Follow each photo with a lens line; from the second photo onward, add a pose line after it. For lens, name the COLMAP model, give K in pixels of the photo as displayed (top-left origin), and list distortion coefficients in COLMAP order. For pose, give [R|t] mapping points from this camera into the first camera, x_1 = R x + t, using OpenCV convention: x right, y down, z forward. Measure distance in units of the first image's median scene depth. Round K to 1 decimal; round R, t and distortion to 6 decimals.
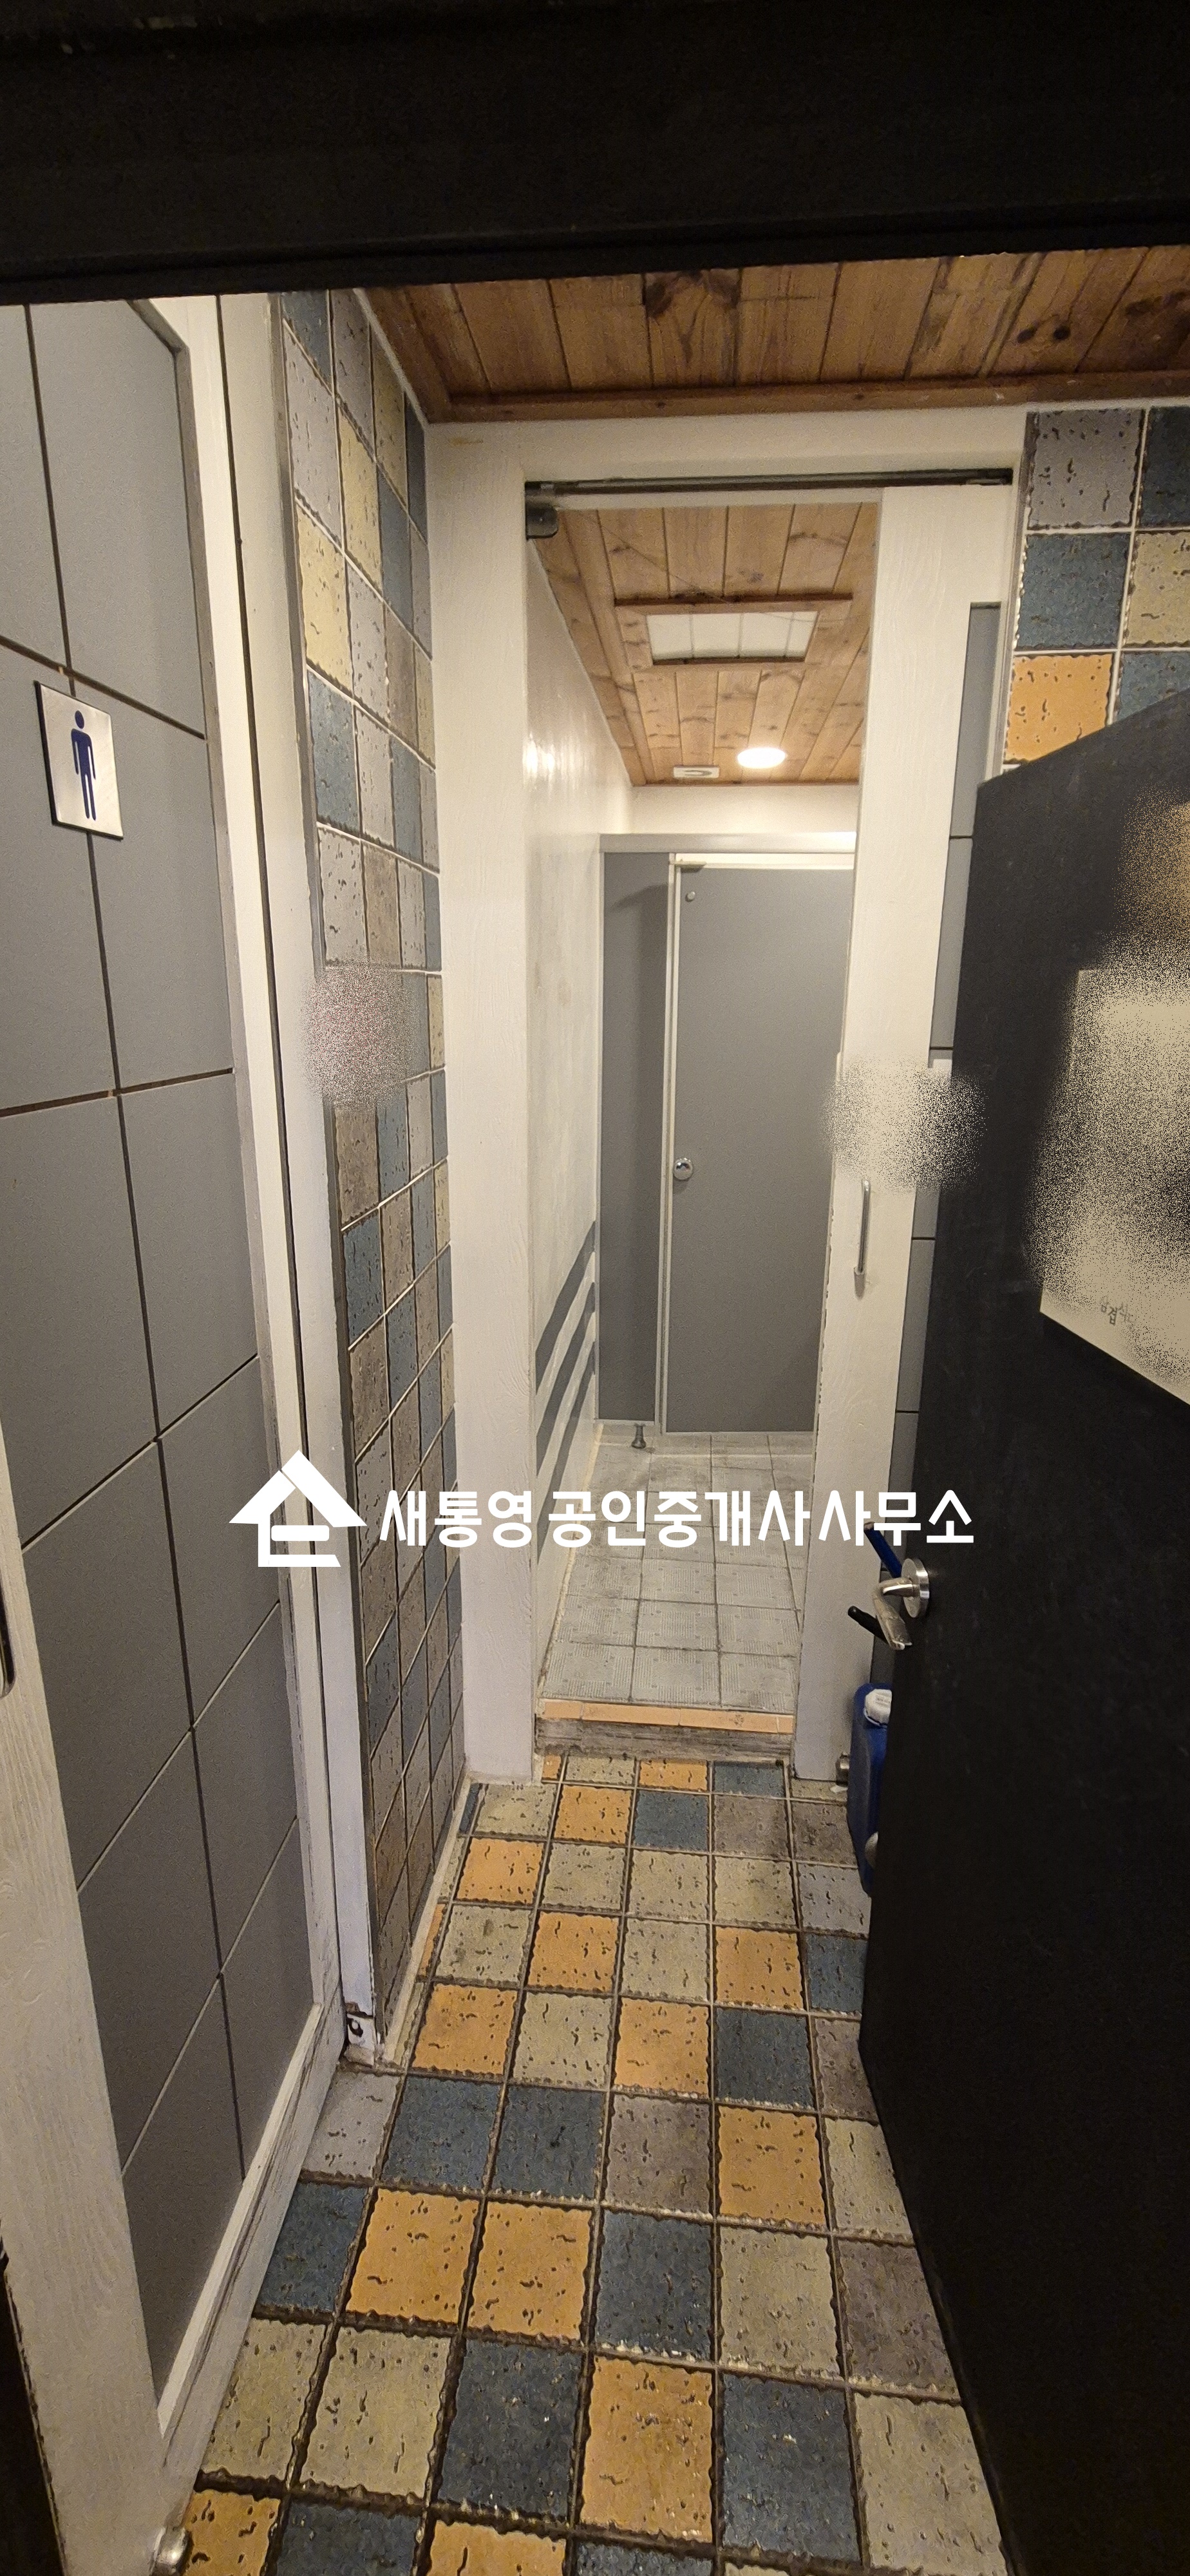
lens RADIAL K [[1057.8, 0, 593.7], [0, 1057.8, 1288.0], [0, 0, 1]] dist [-0.003270, -0.000180]
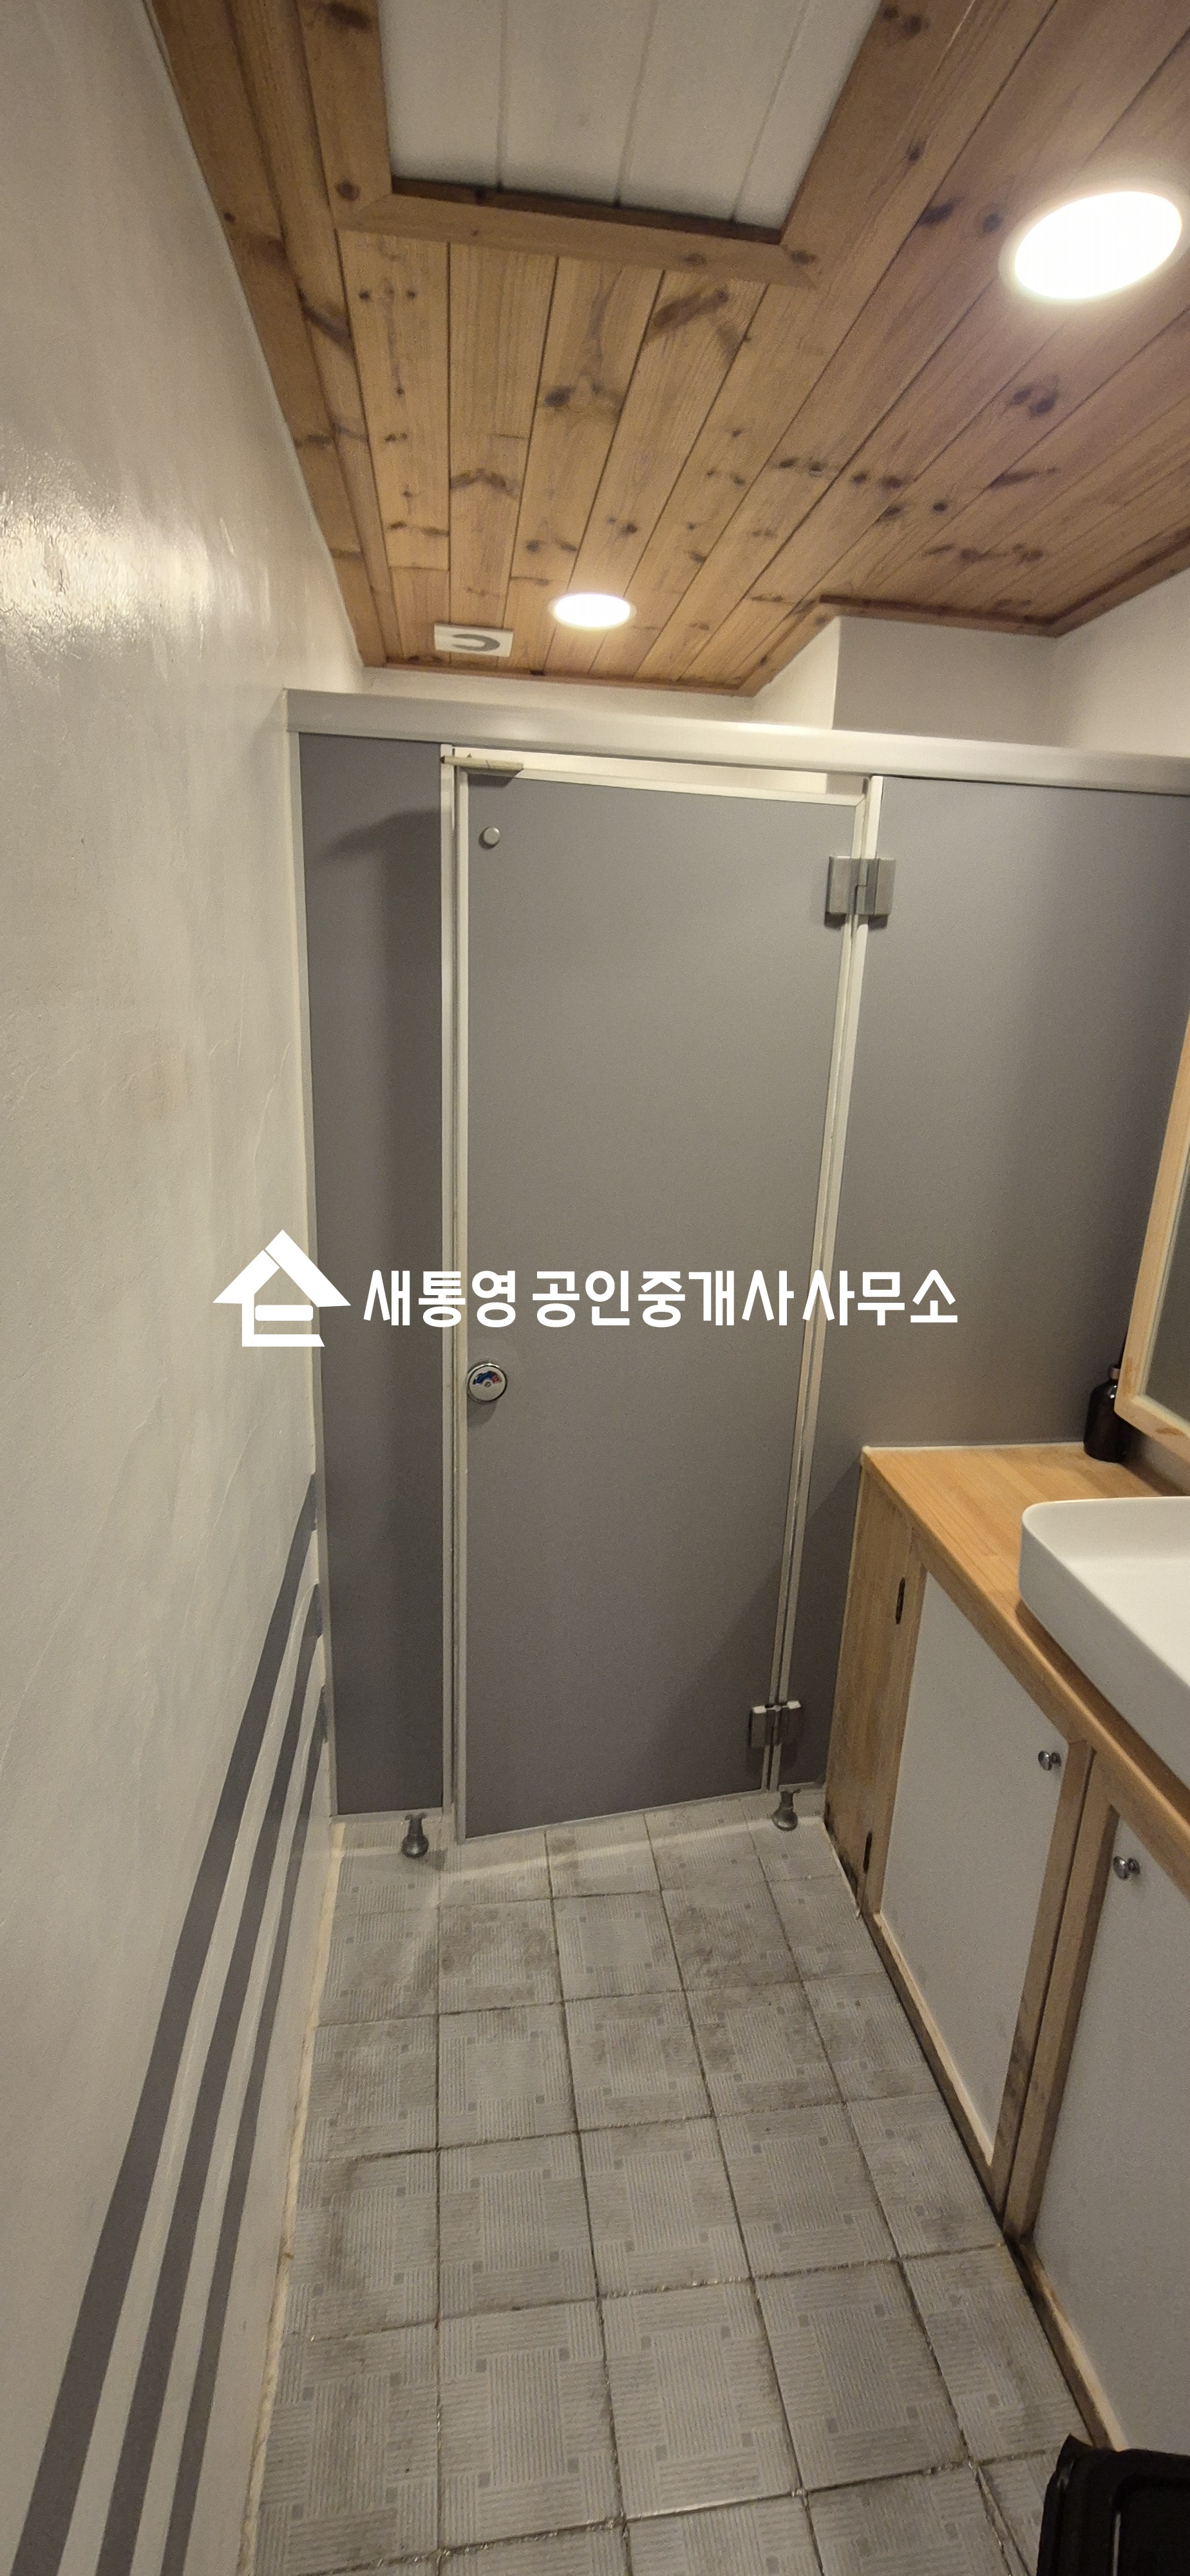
lens RADIAL K [[1057.8, 0, 601.3], [0, 1057.8, 1282.4], [0, 0, 1]] dist [-0.003270, -0.000180]
pose [[0.972632, -0.034950, 0.229707, 0.021758], [0.033091, 0.999381, 0.011940, -0.155980], [-0.229982, -0.004012, 0.973187, 0.467270]]
